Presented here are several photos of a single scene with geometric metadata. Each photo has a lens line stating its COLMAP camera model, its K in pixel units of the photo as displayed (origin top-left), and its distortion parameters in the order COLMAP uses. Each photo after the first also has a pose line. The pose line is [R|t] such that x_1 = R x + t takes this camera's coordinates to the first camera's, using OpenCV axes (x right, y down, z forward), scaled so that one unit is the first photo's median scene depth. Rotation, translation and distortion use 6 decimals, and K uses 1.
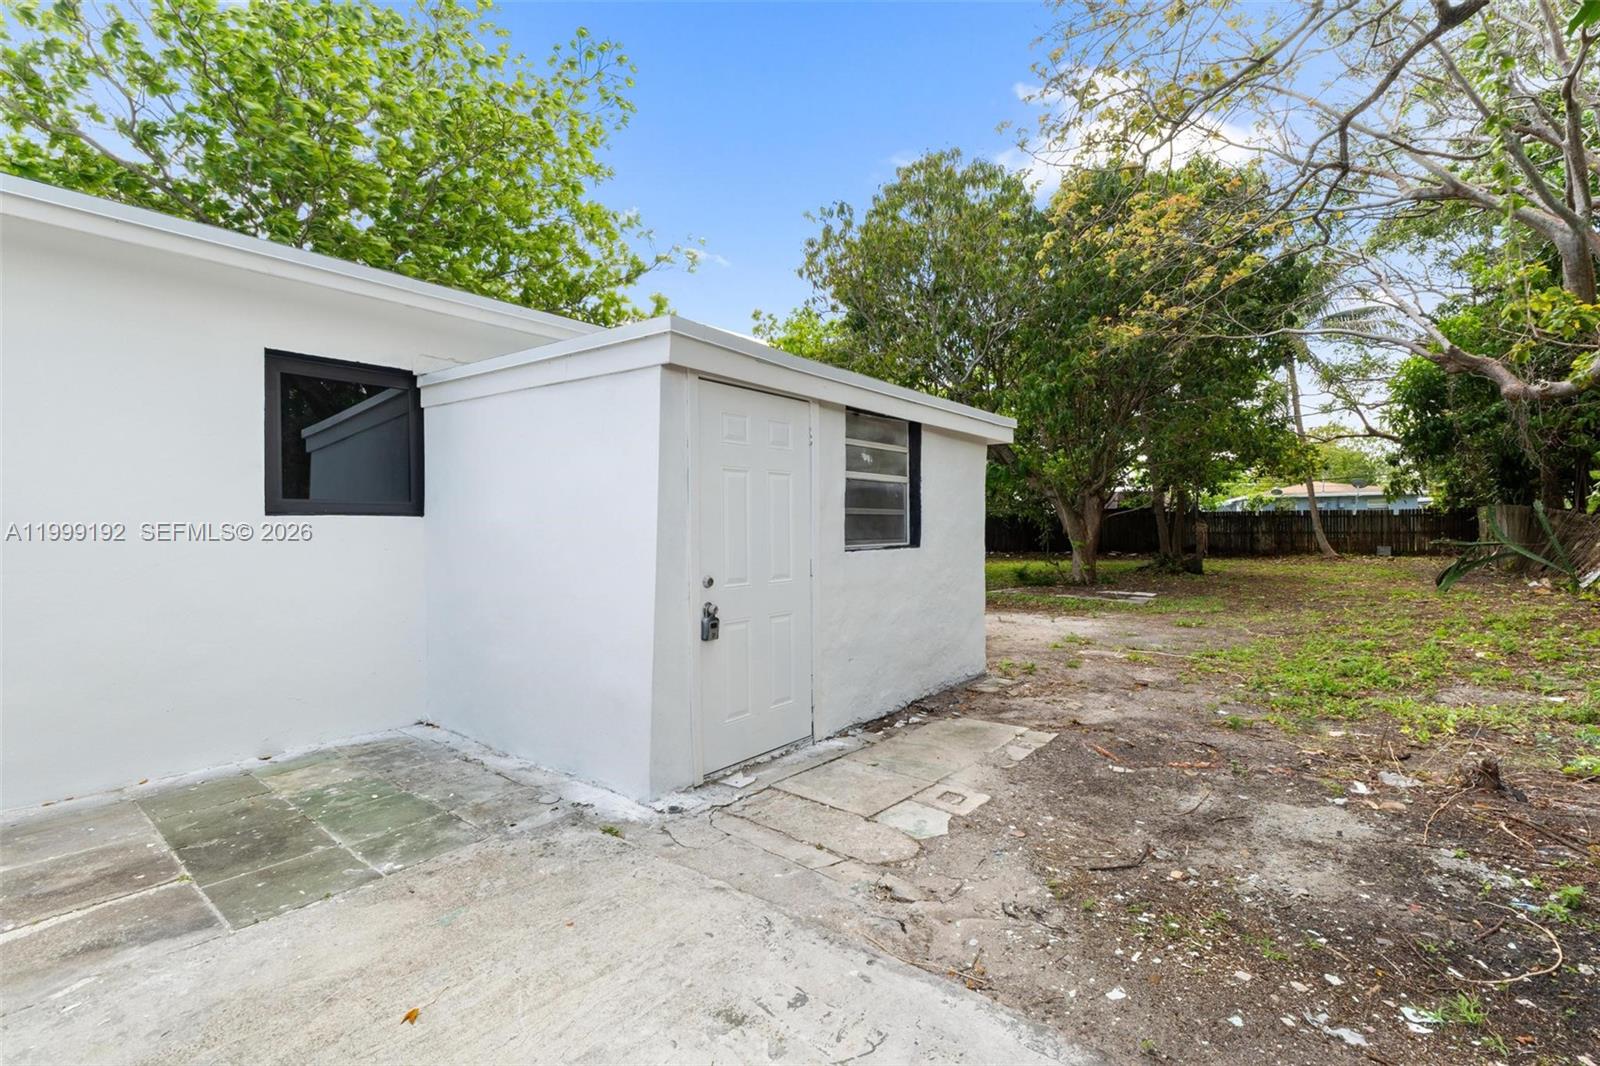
lens RADIAL K [[685.9, 0, 808.7], [0, 685.9, 531.4], [0, 0, 1]] dist [-0.006611, 0.000673]
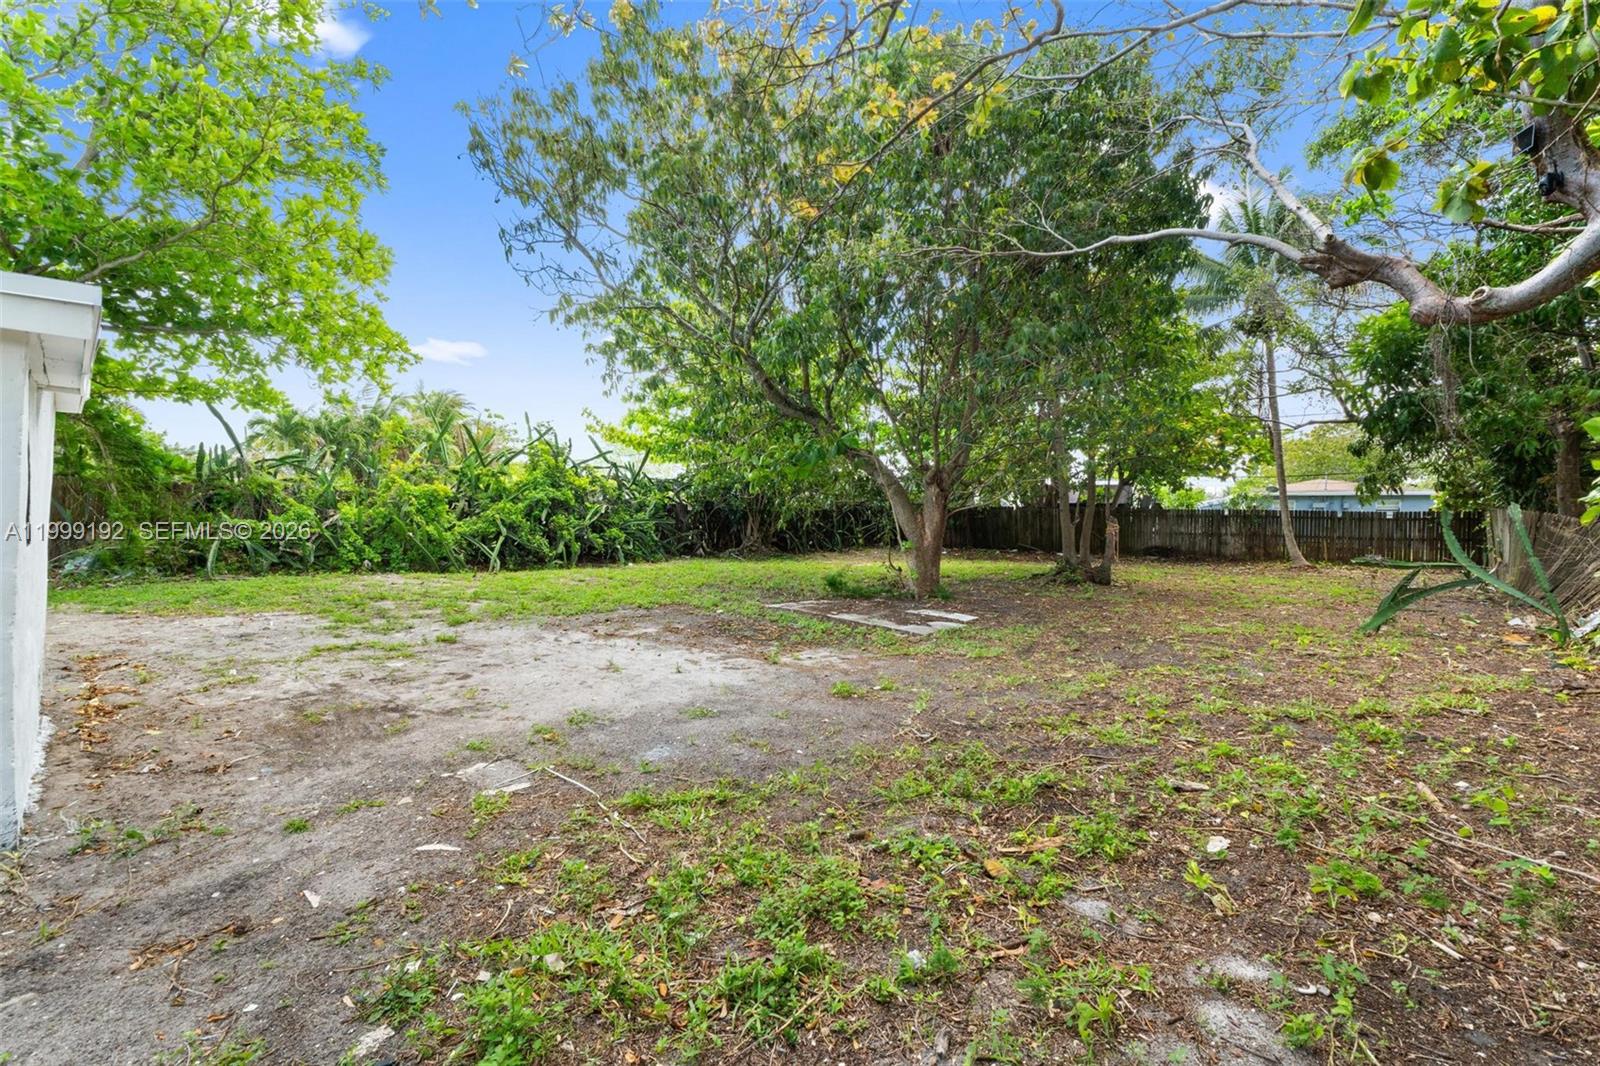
lens RADIAL K [[685.9, 0, 791.5], [0, 685.9, 528.8], [0, 0, 1]] dist [-0.006611, 0.000673]
pose [[0.998594, 0.026067, -0.046147, 0.187349], [-0.025357, 0.999552, 0.015915, -0.006345], [0.046542, -0.014723, 0.998808, 0.141785]]
